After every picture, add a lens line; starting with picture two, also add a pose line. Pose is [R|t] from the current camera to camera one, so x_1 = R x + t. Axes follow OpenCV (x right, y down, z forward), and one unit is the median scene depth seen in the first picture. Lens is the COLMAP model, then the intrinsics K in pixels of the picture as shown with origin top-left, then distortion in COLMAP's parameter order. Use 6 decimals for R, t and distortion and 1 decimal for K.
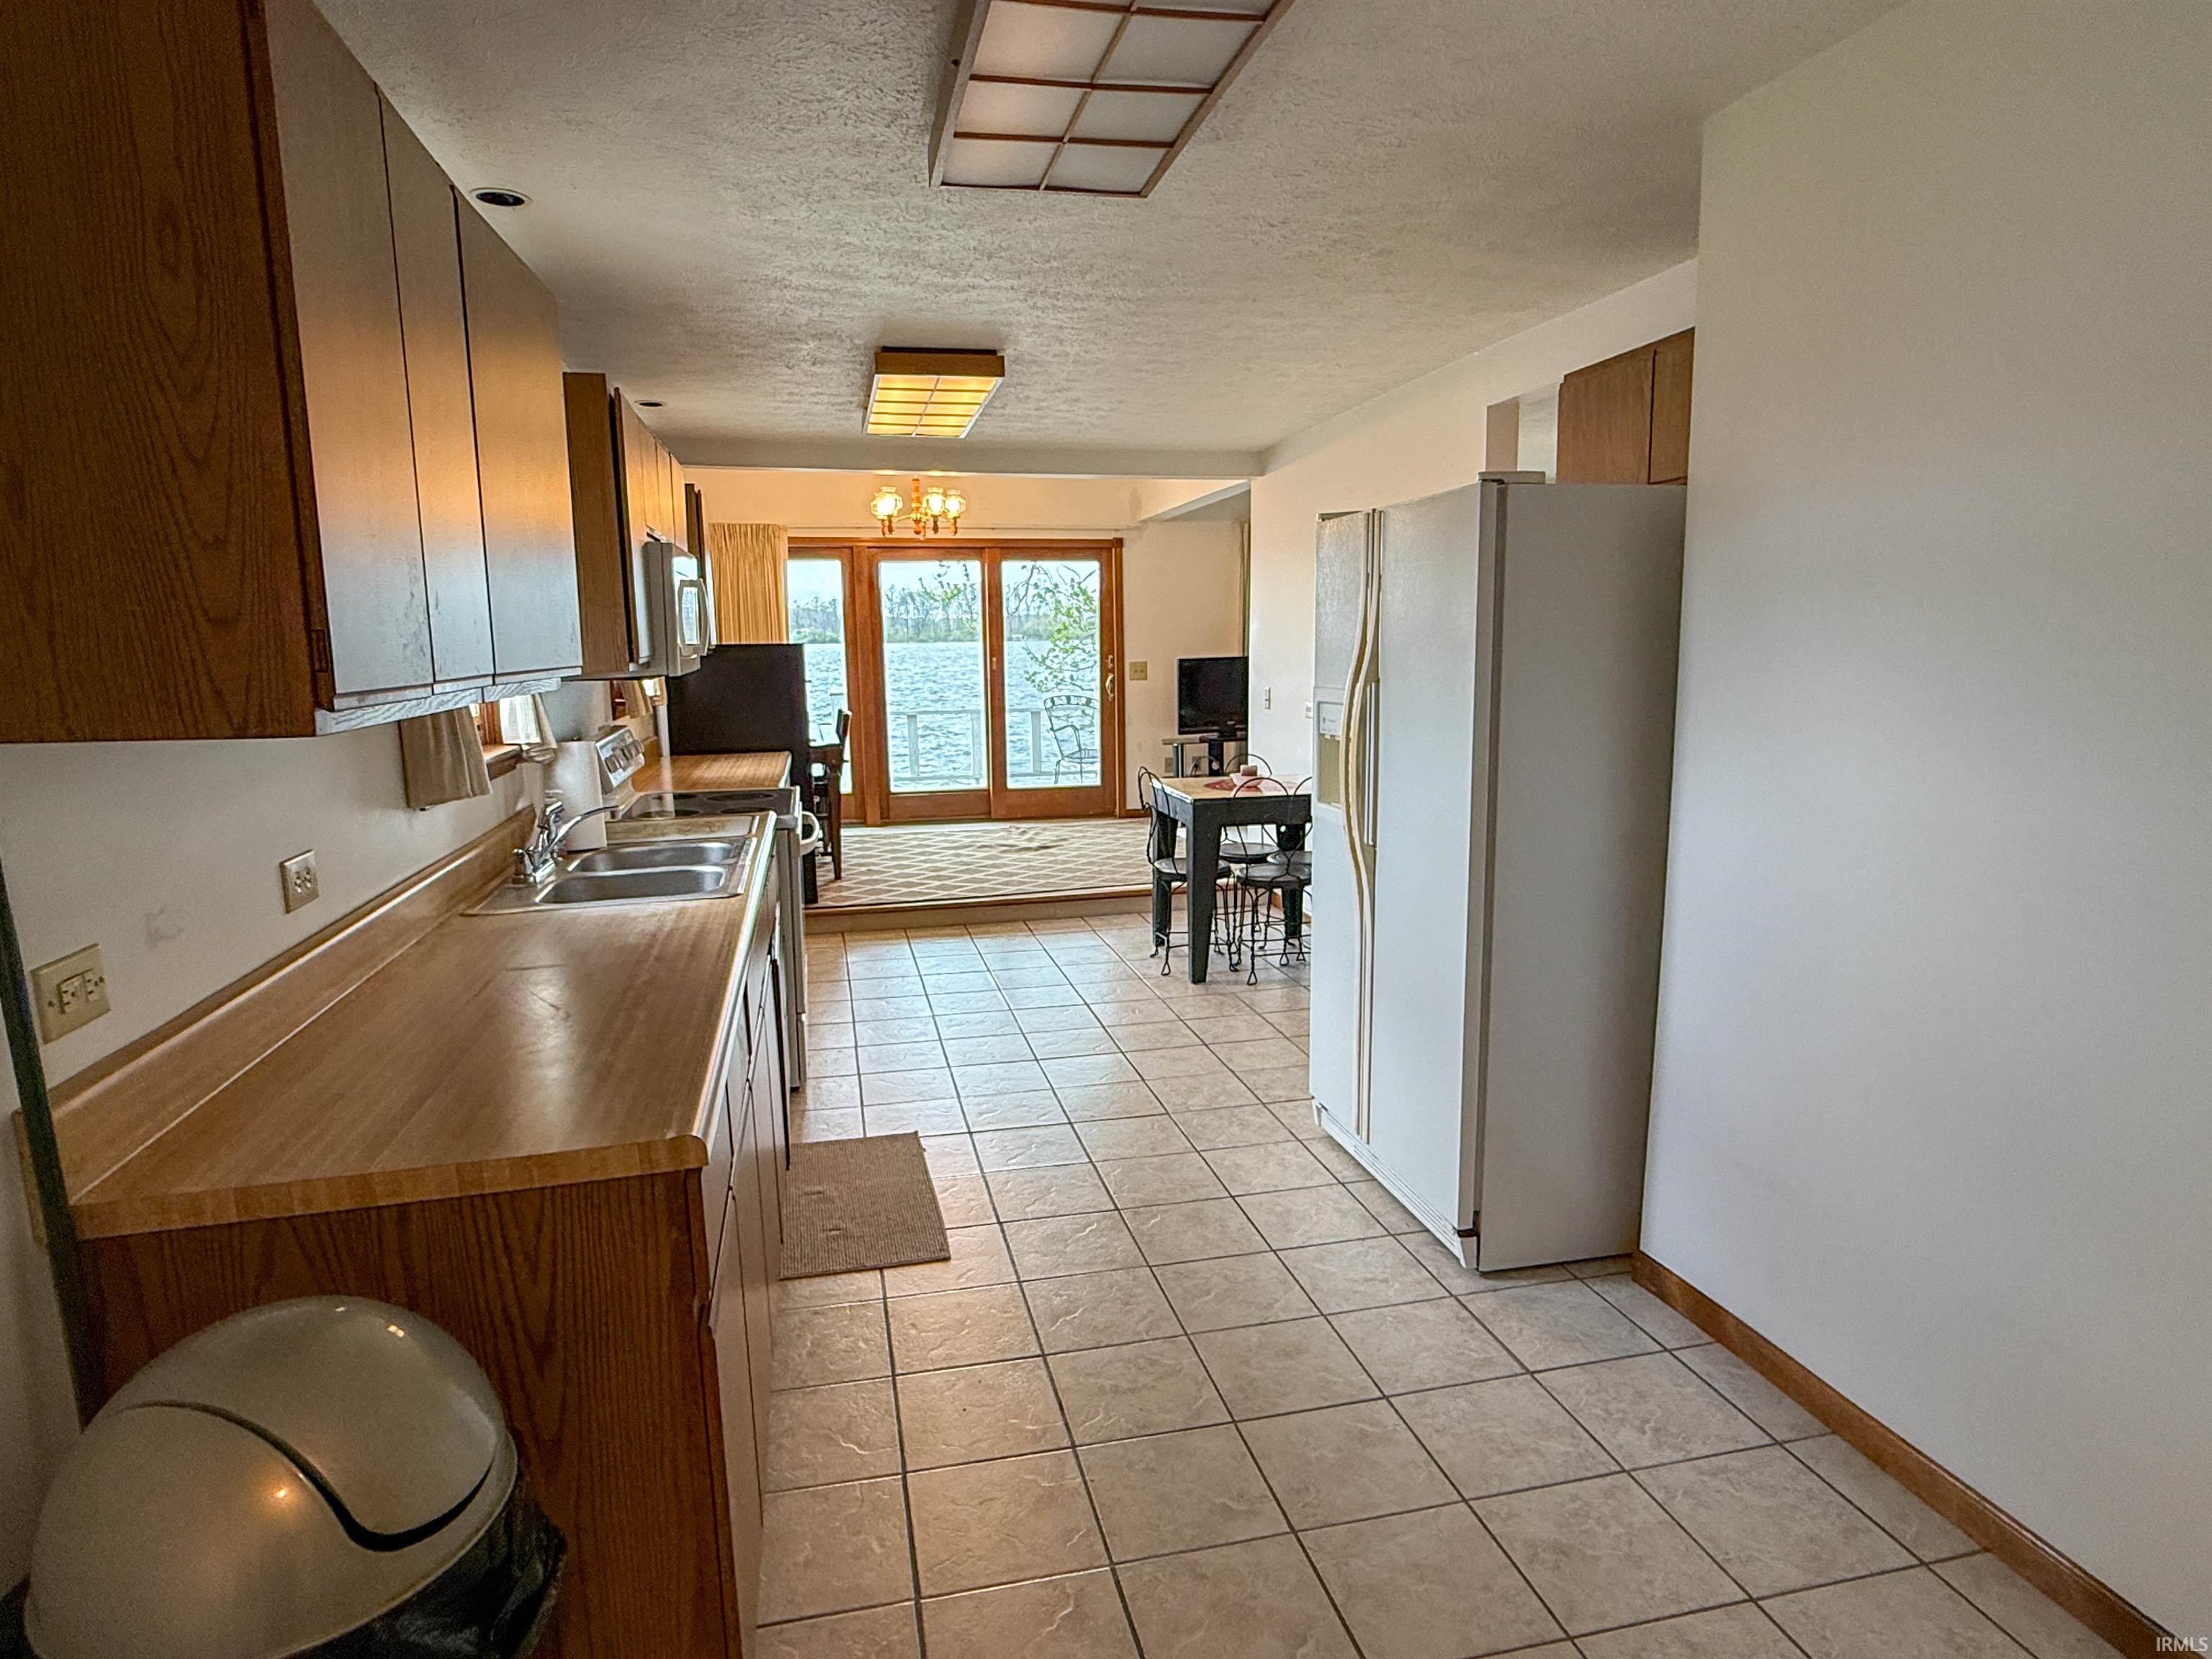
lens RADIAL K [[1270.0, 0, 1091.2], [0, 1270.0, 825.7], [0, 0, 1]] dist [-0.003047, 0.000264]
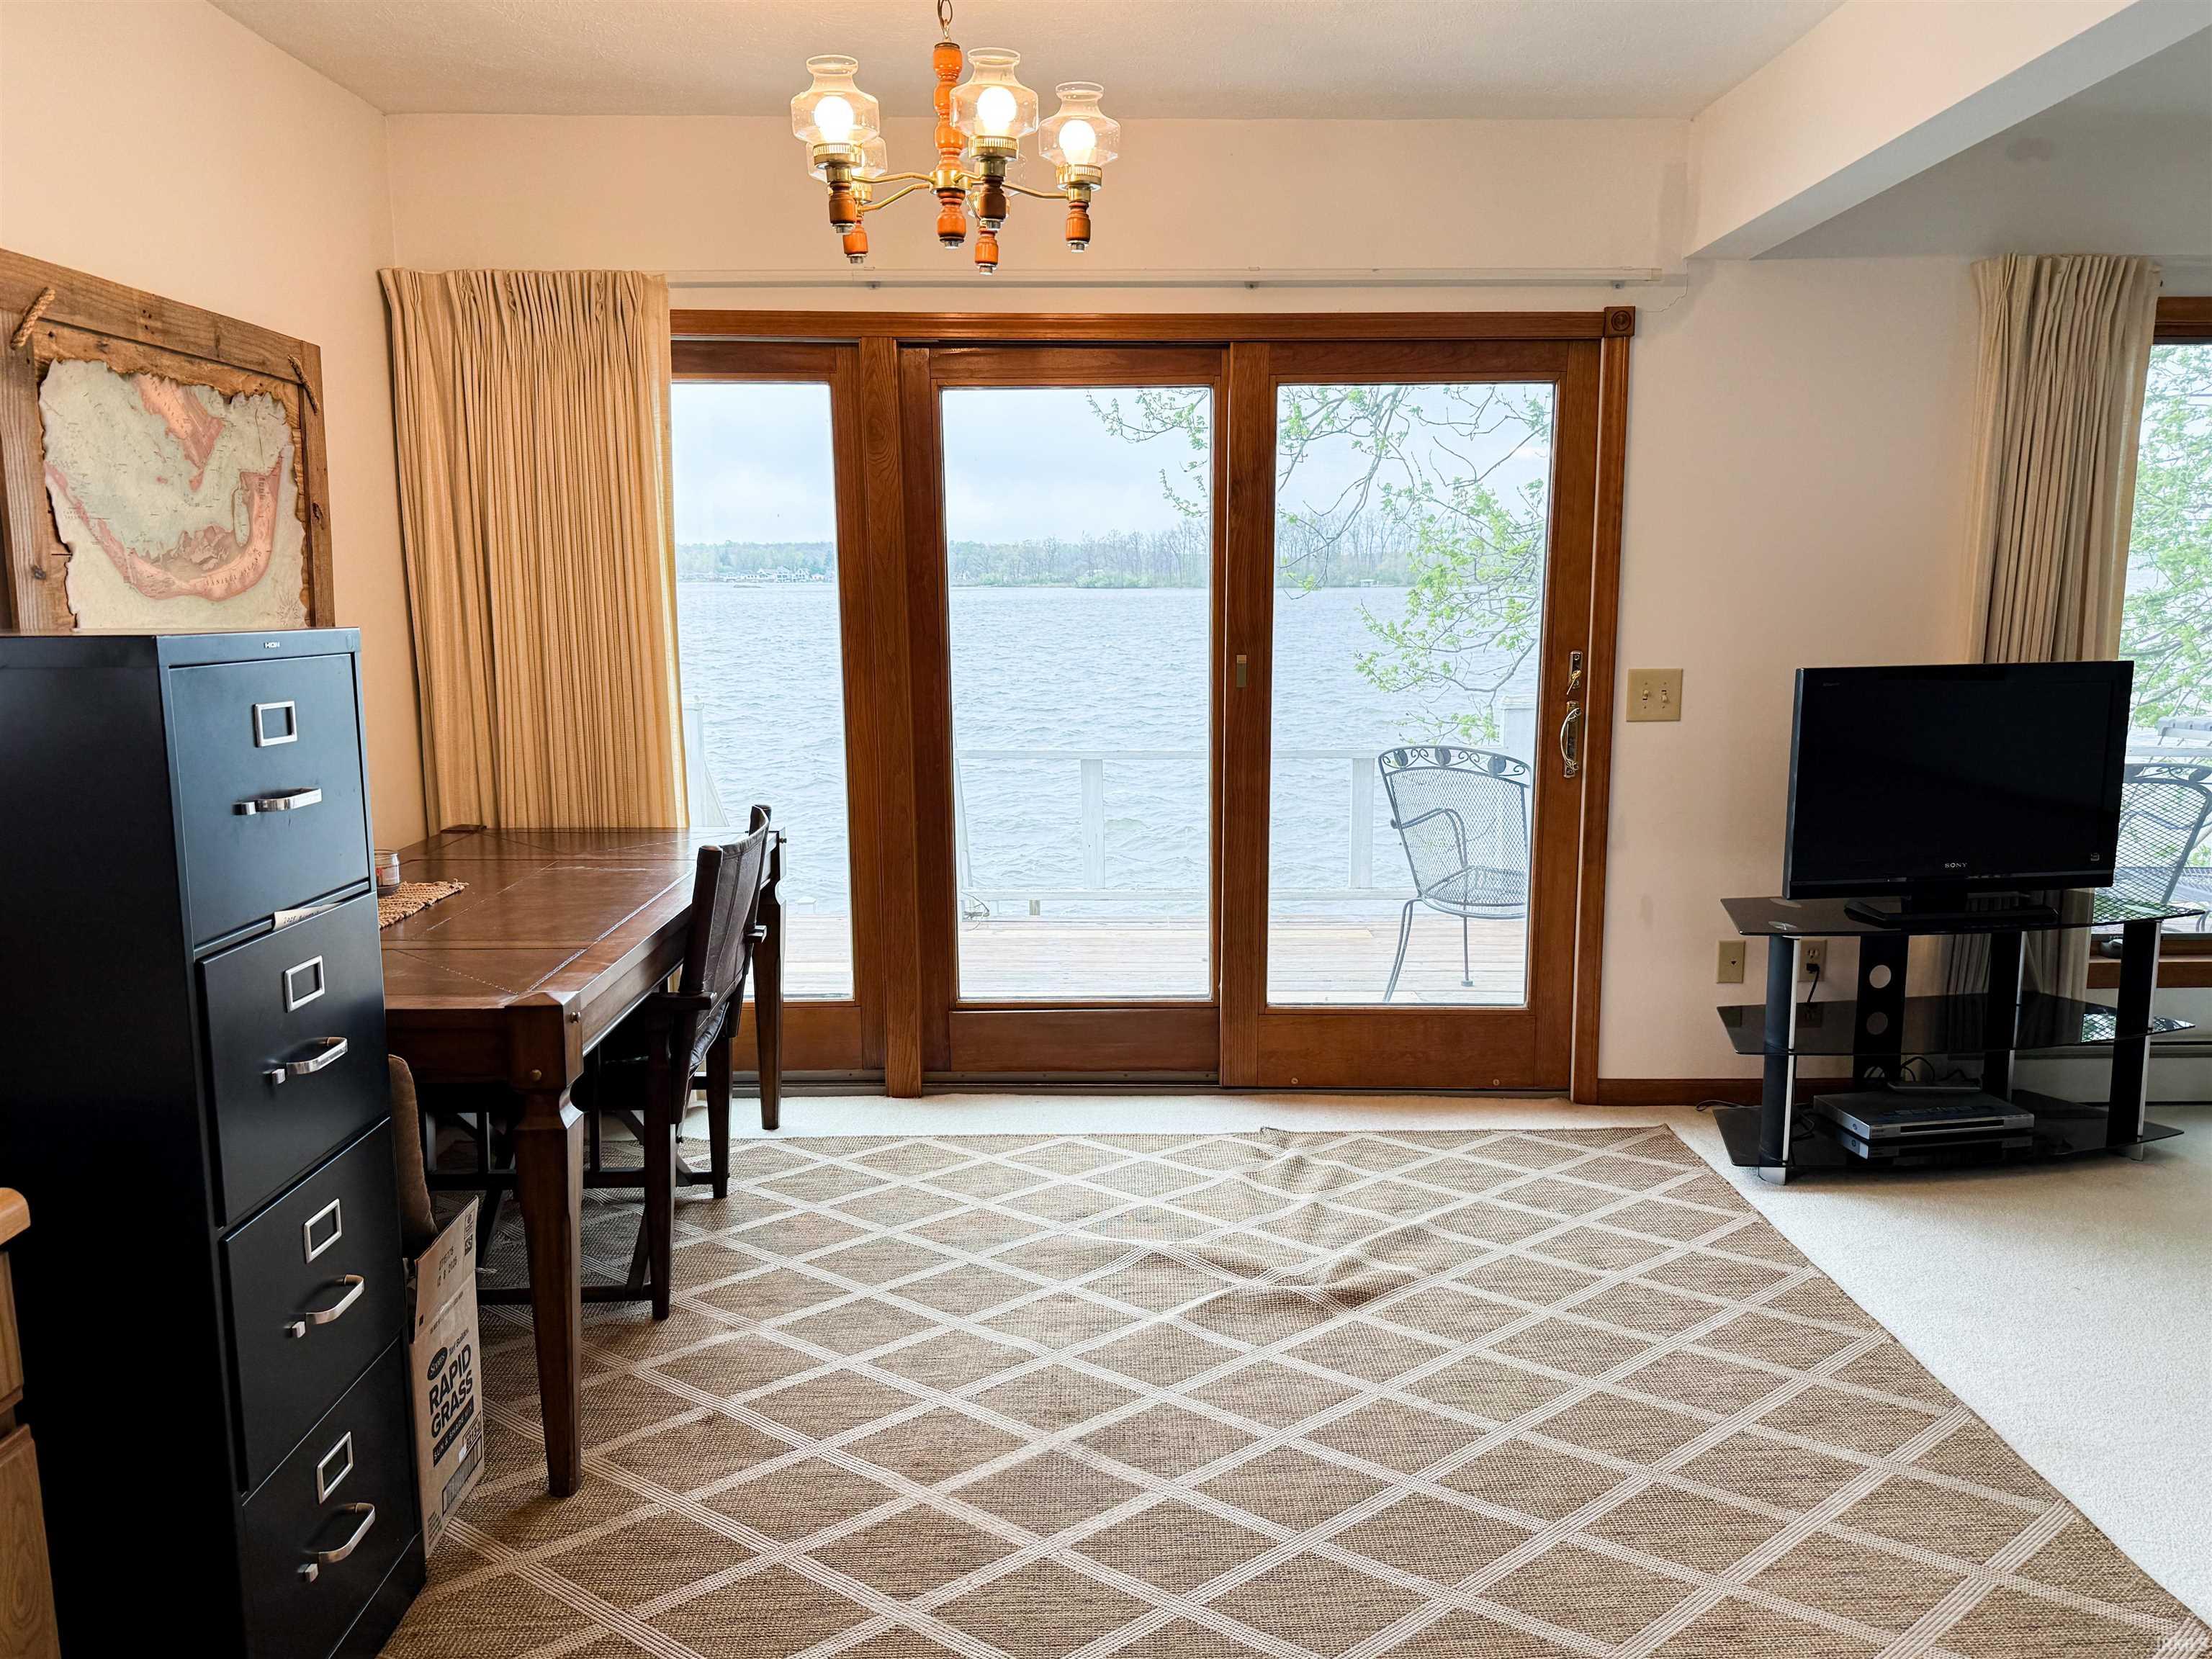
lens RADIAL K [[1571.2, 0, 1106.0], [0, 1571.2, 829.5], [0, 0, 1]] dist [-0.004149, -0.003011]
pose [[0.975373, 0.045719, -0.215773, -0.015663], [-0.043539, 0.998941, 0.014848, -0.086192], [0.216224, -0.005088, 0.976331, 0.549391]]
